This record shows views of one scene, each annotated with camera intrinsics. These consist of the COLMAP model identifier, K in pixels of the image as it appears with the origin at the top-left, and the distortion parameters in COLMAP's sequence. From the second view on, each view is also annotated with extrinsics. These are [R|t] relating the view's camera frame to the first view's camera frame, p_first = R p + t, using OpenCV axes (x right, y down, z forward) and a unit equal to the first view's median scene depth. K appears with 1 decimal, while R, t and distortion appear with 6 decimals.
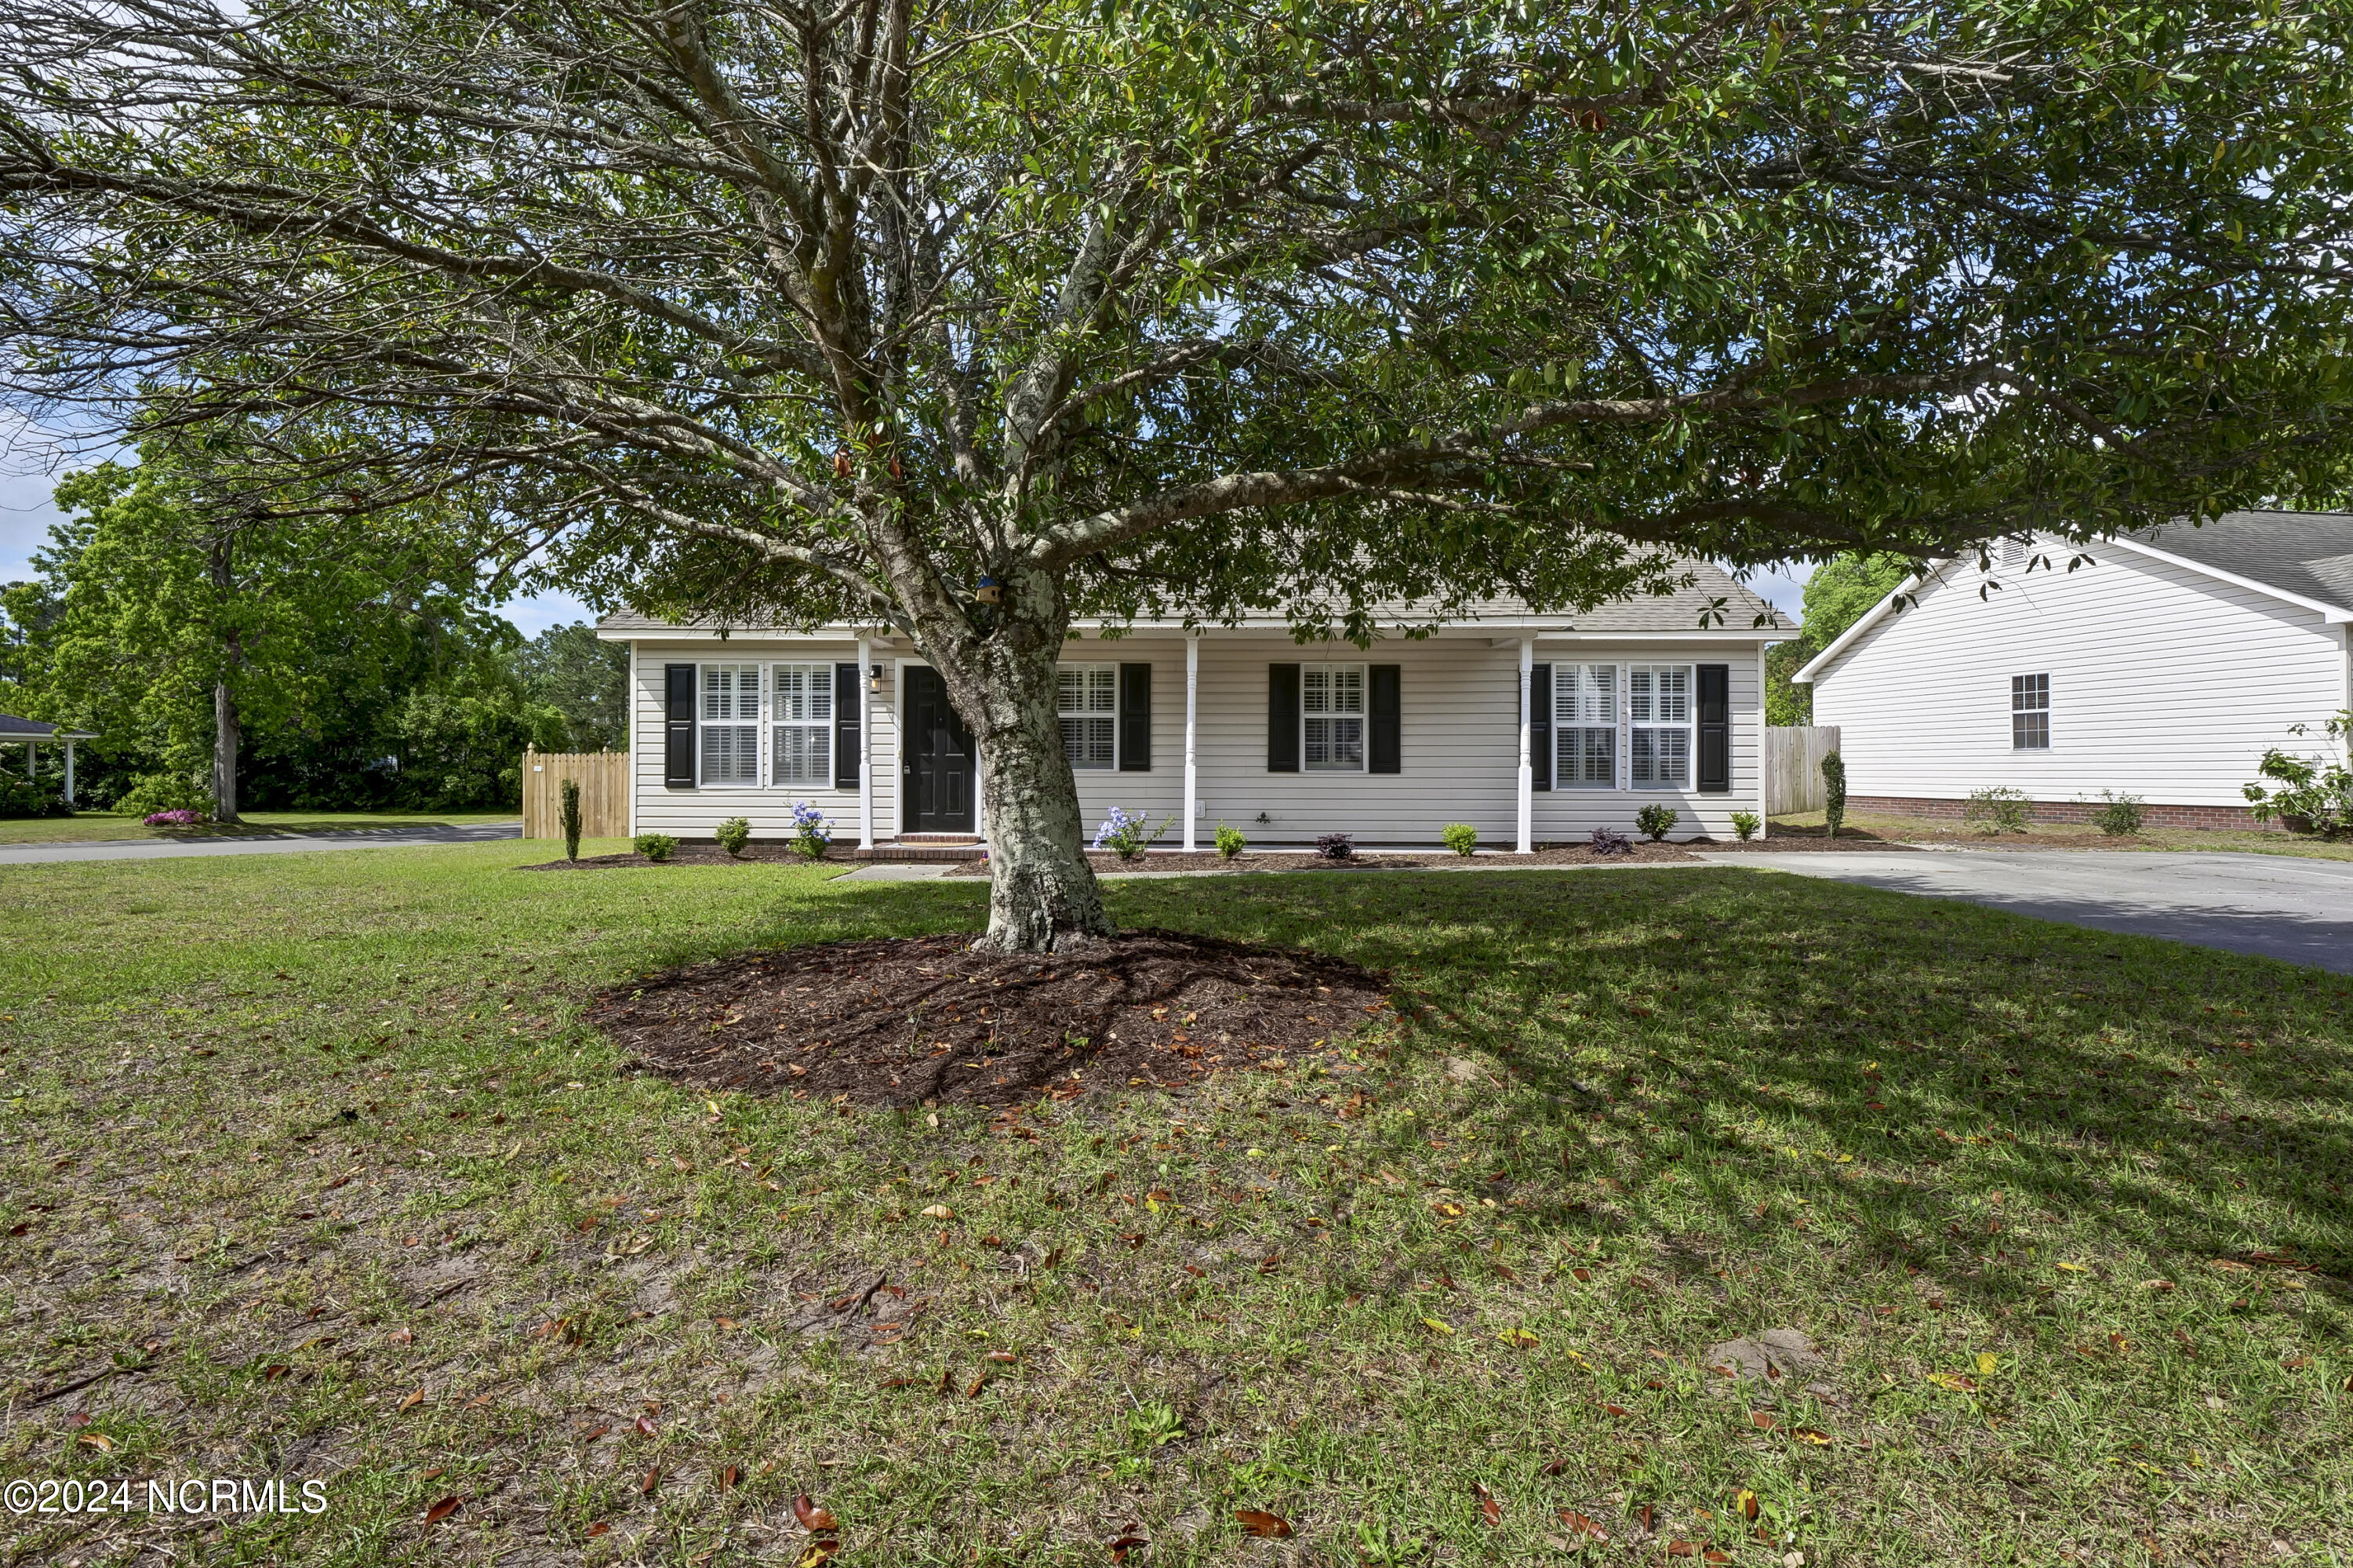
lens RADIAL K [[1142.2, 0, 1163.4], [0, 1142.2, 774.2], [0, 0, 1]] dist [-0.001434, -0.000228]
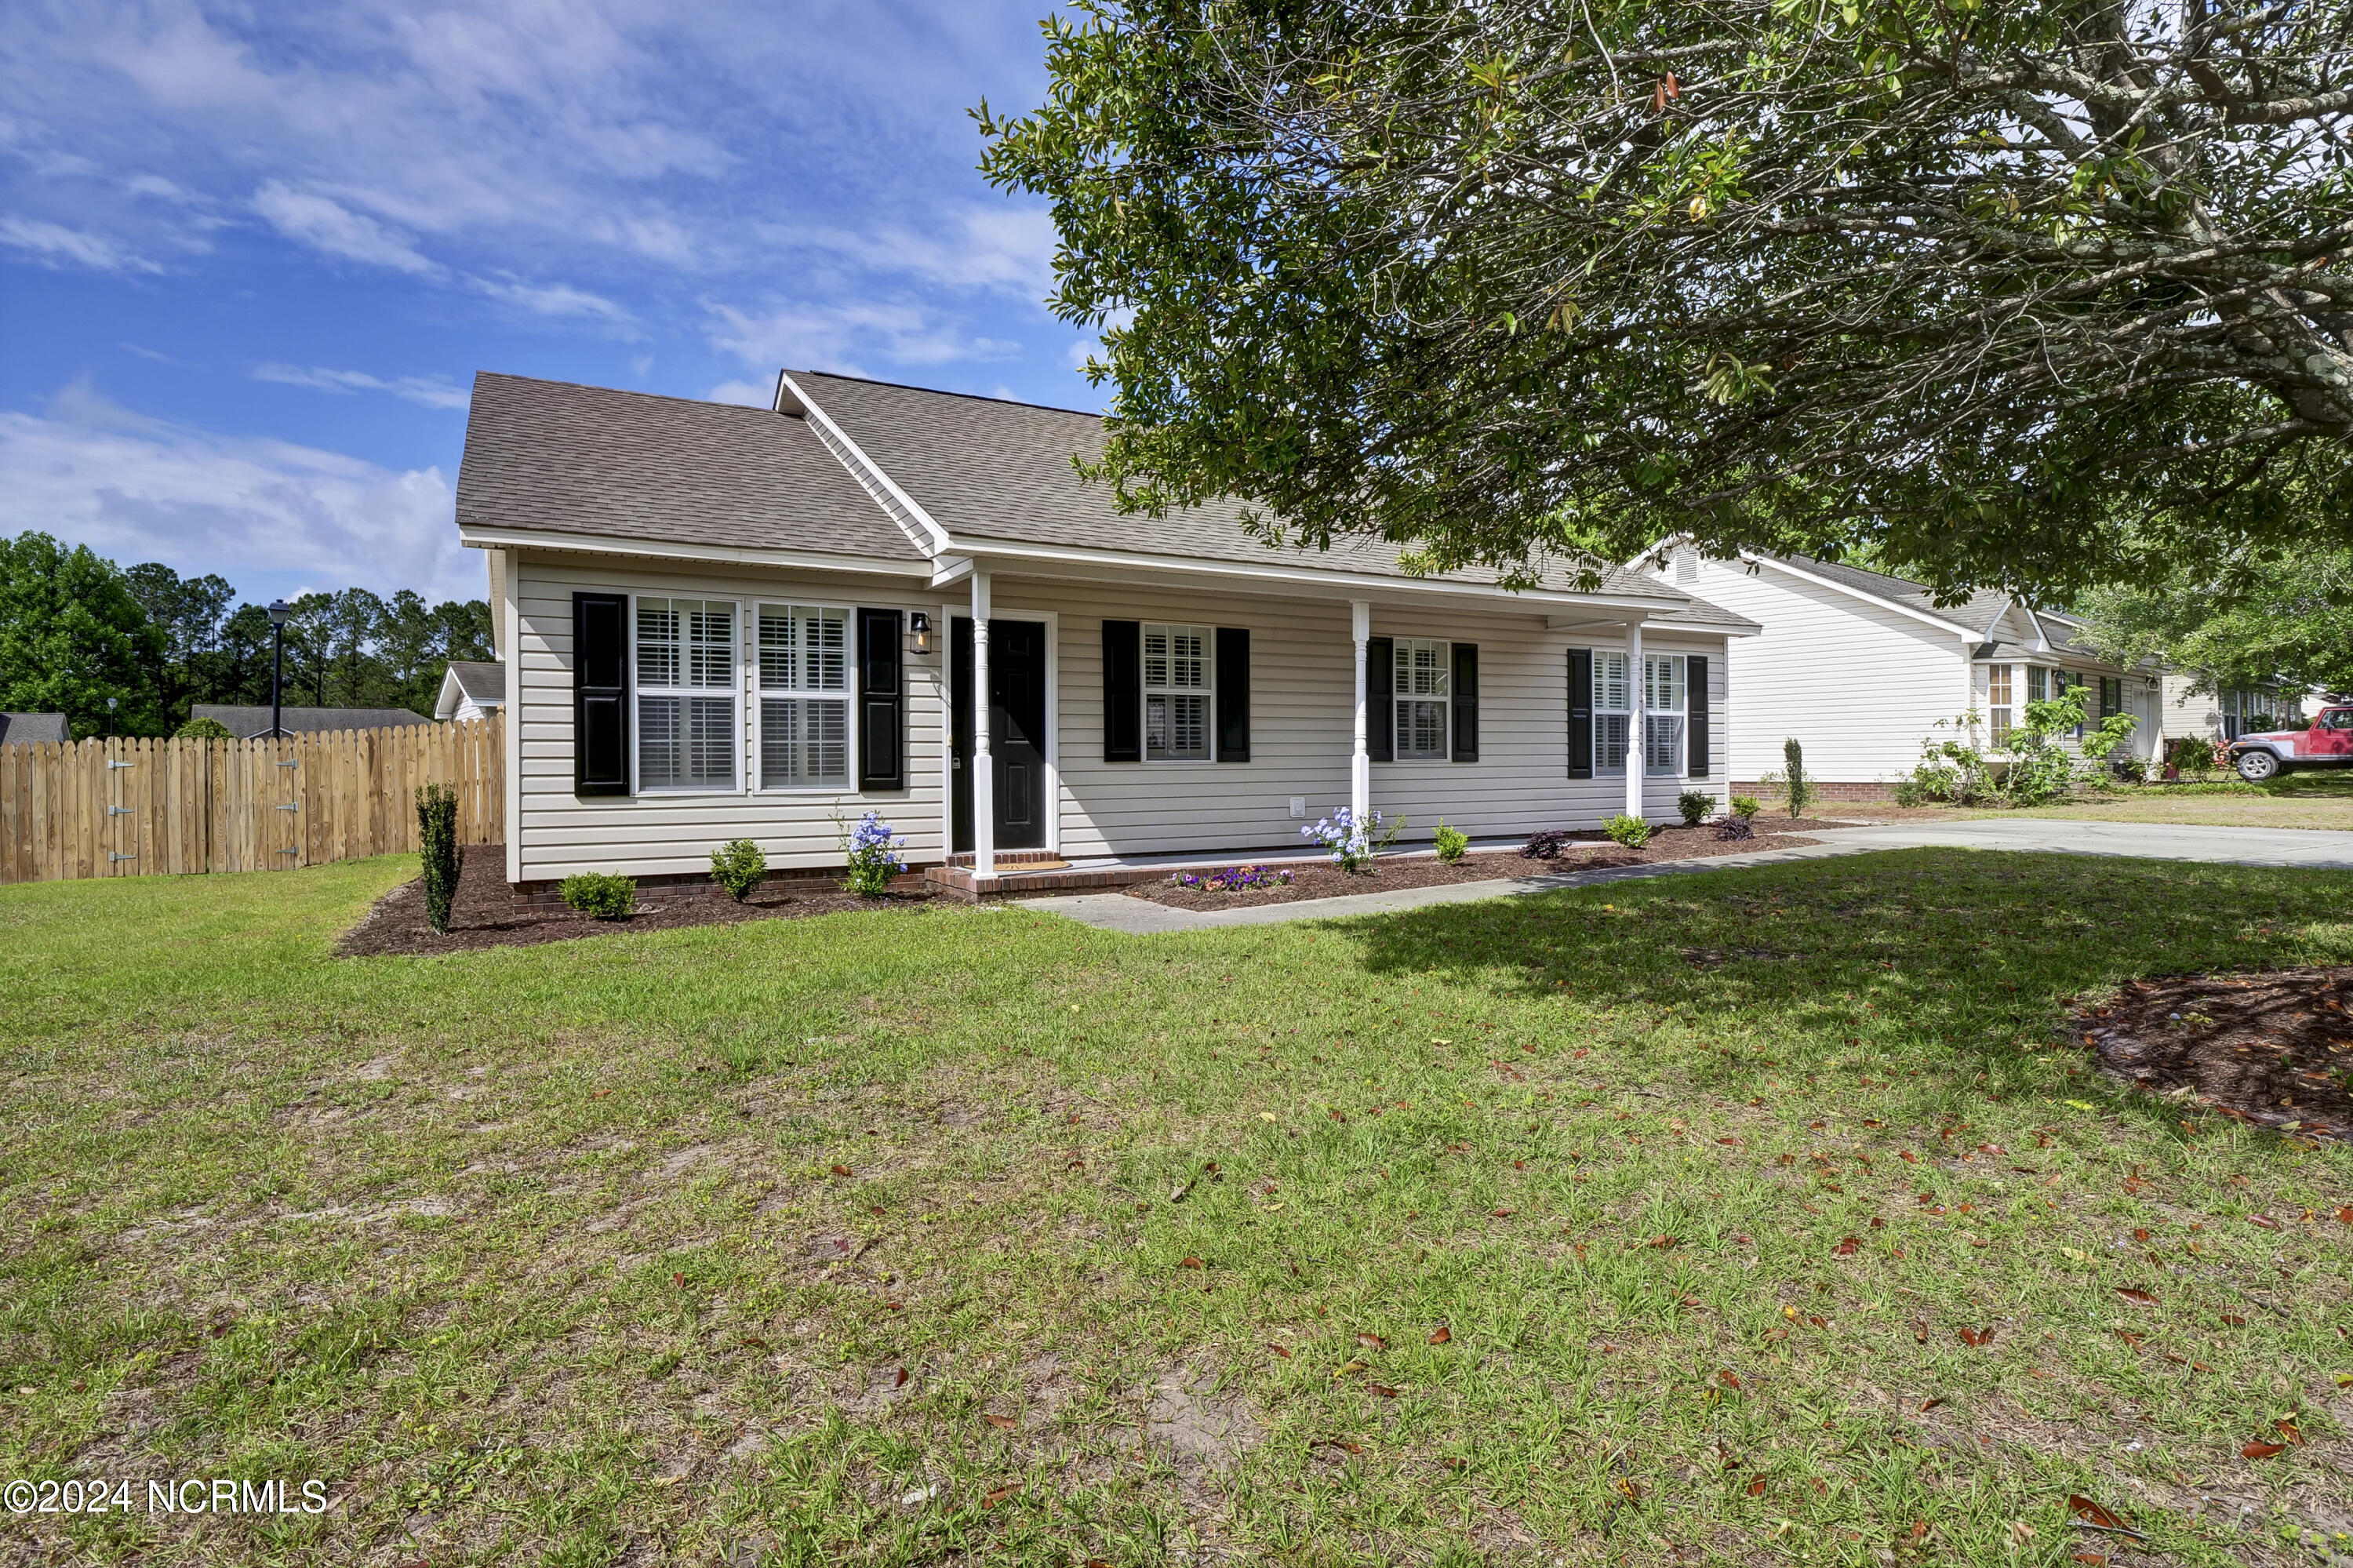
lens RADIAL K [[1142.2, 0, 1163.4], [0, 1142.2, 774.2], [0, 0, 1]] dist [-0.001434, -0.000228]
pose [[0.869175, -0.014861, 0.494281, -0.464854], [0.009327, 0.999863, 0.013661, -0.005382], [-0.494416, -0.007263, 0.869195, 0.318436]]
